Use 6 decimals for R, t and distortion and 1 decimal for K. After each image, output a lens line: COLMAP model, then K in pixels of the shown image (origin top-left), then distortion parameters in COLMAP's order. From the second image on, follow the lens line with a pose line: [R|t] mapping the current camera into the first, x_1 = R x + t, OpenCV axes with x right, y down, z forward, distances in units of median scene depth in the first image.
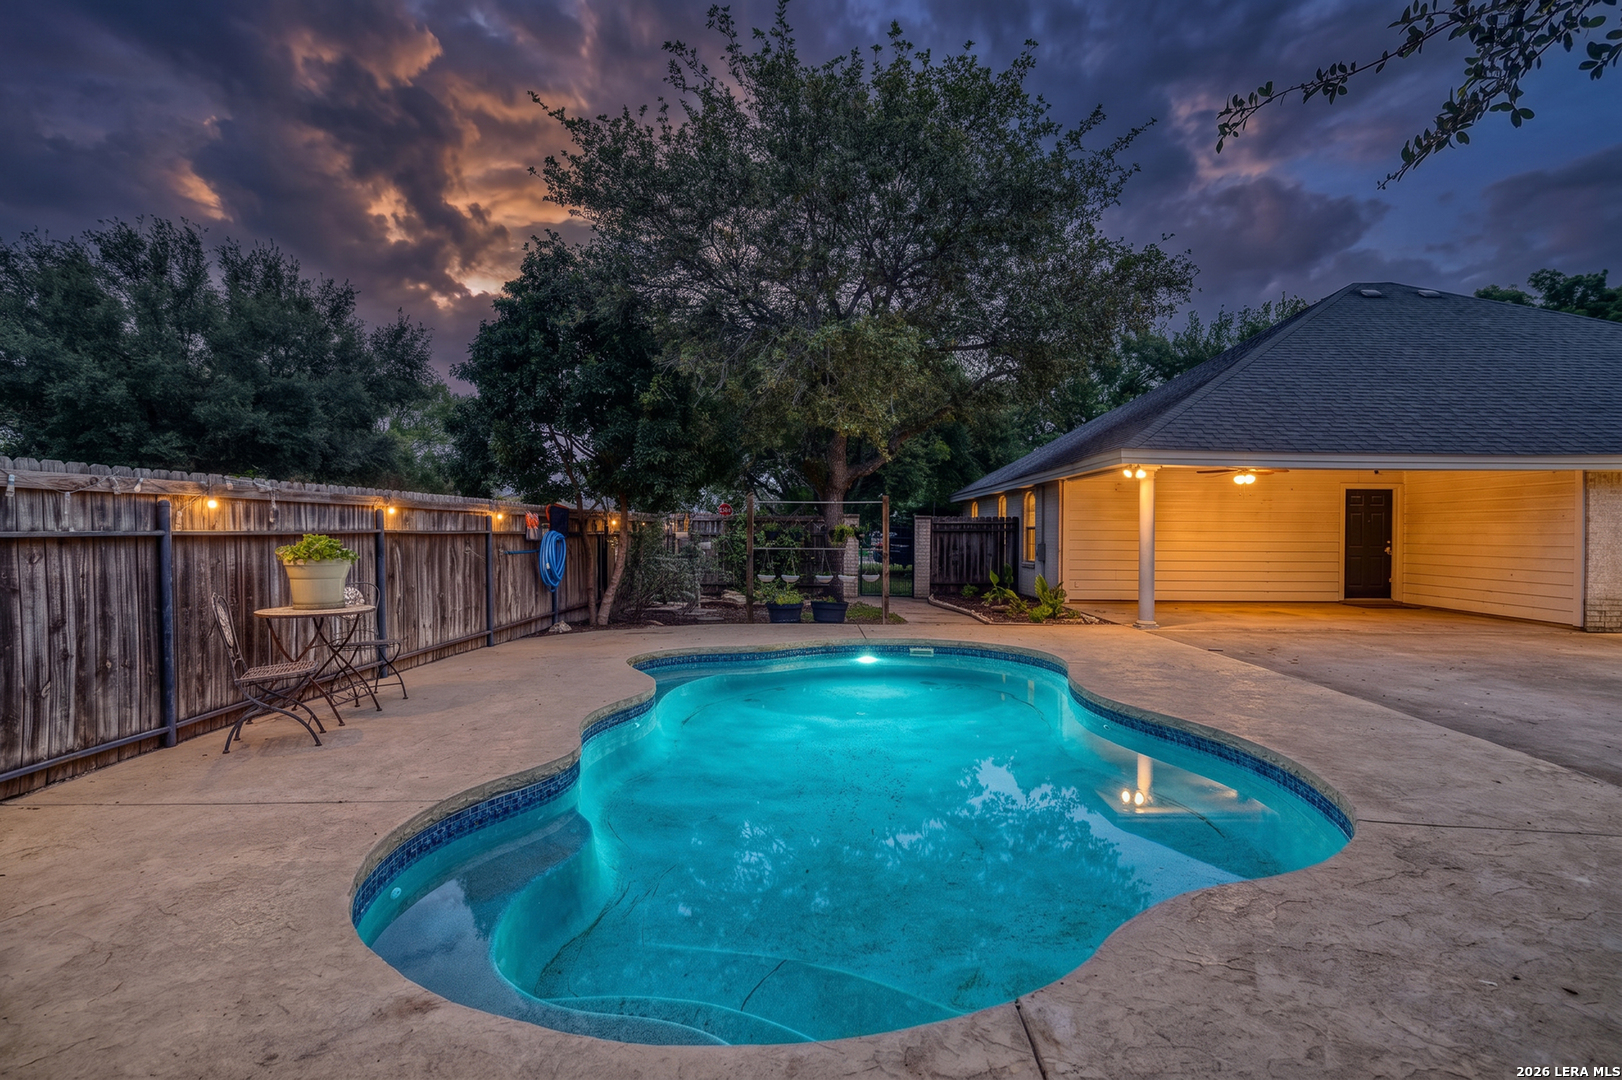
lens RADIAL K [[868.0, 0, 811.0], [0, 868.0, 540.0], [0, 0, 1]] dist [-0.000282, 0.000744]
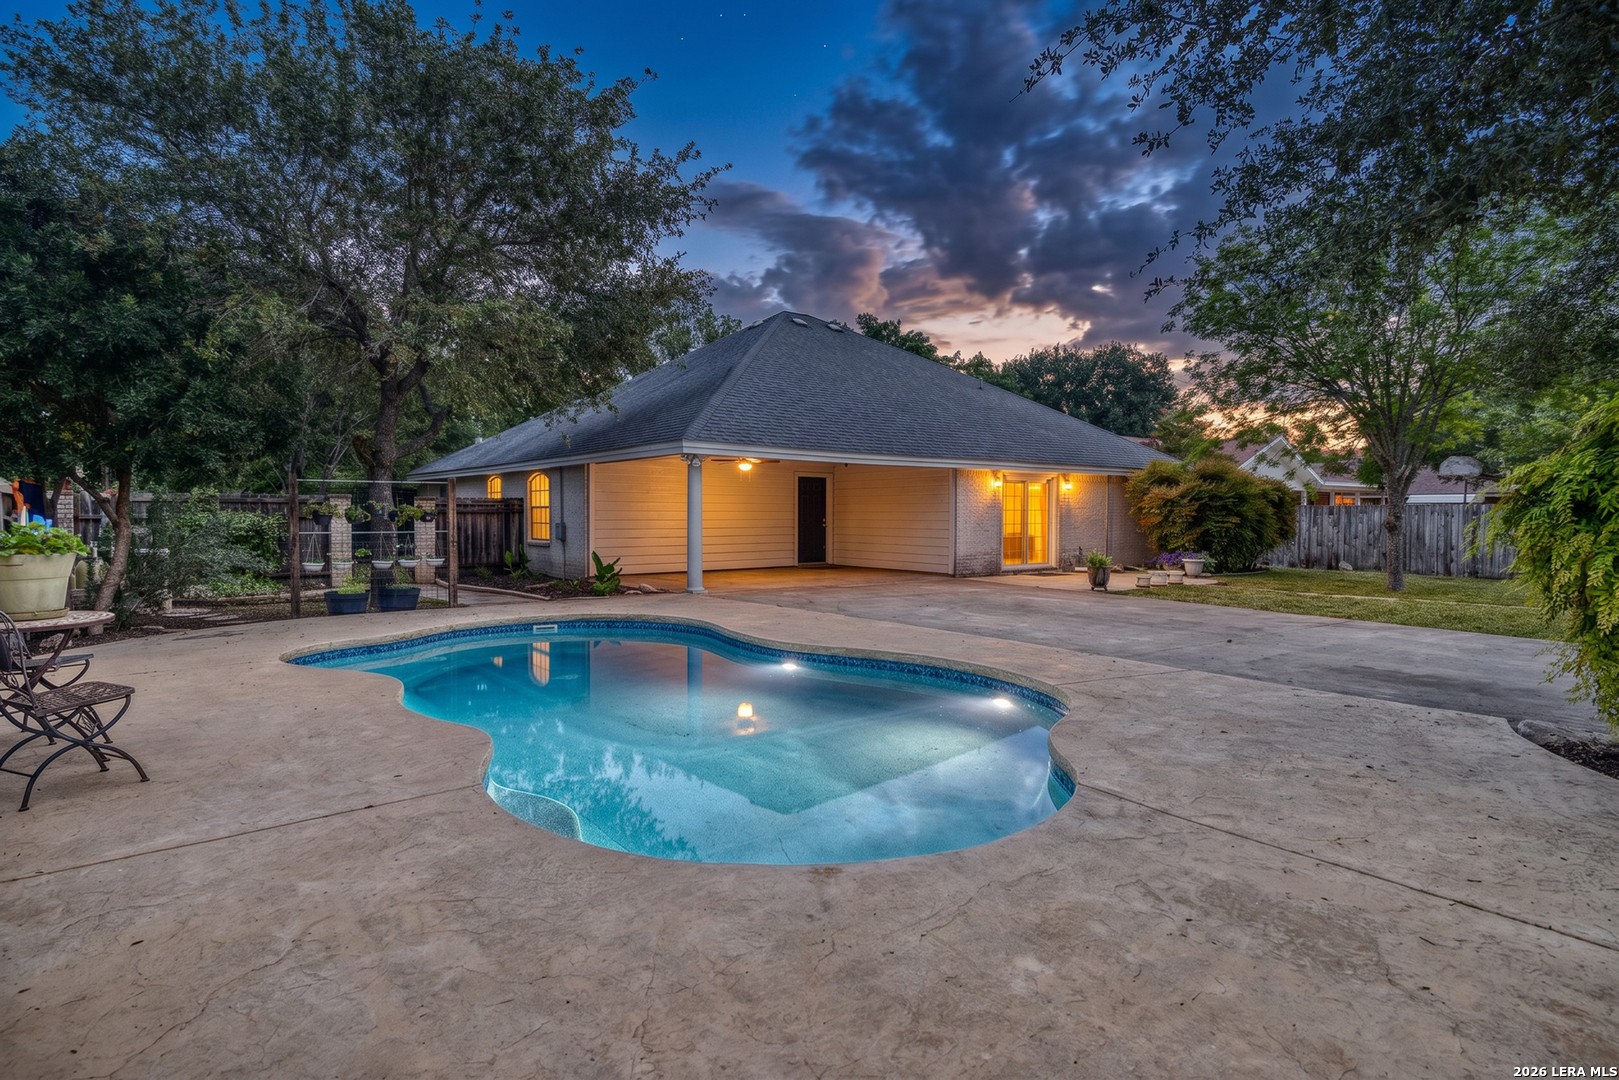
lens RADIAL K [[850.9, 0, 809.5], [0, 850.9, 540.0], [0, 0, 1]] dist [-0.001637, -0.000309]
pose [[0.798249, -0.026274, 0.601755, -0.131748], [0.012276, 0.999550, 0.027358, -0.000651], [-0.602203, -0.014452, 0.798212, -0.001389]]
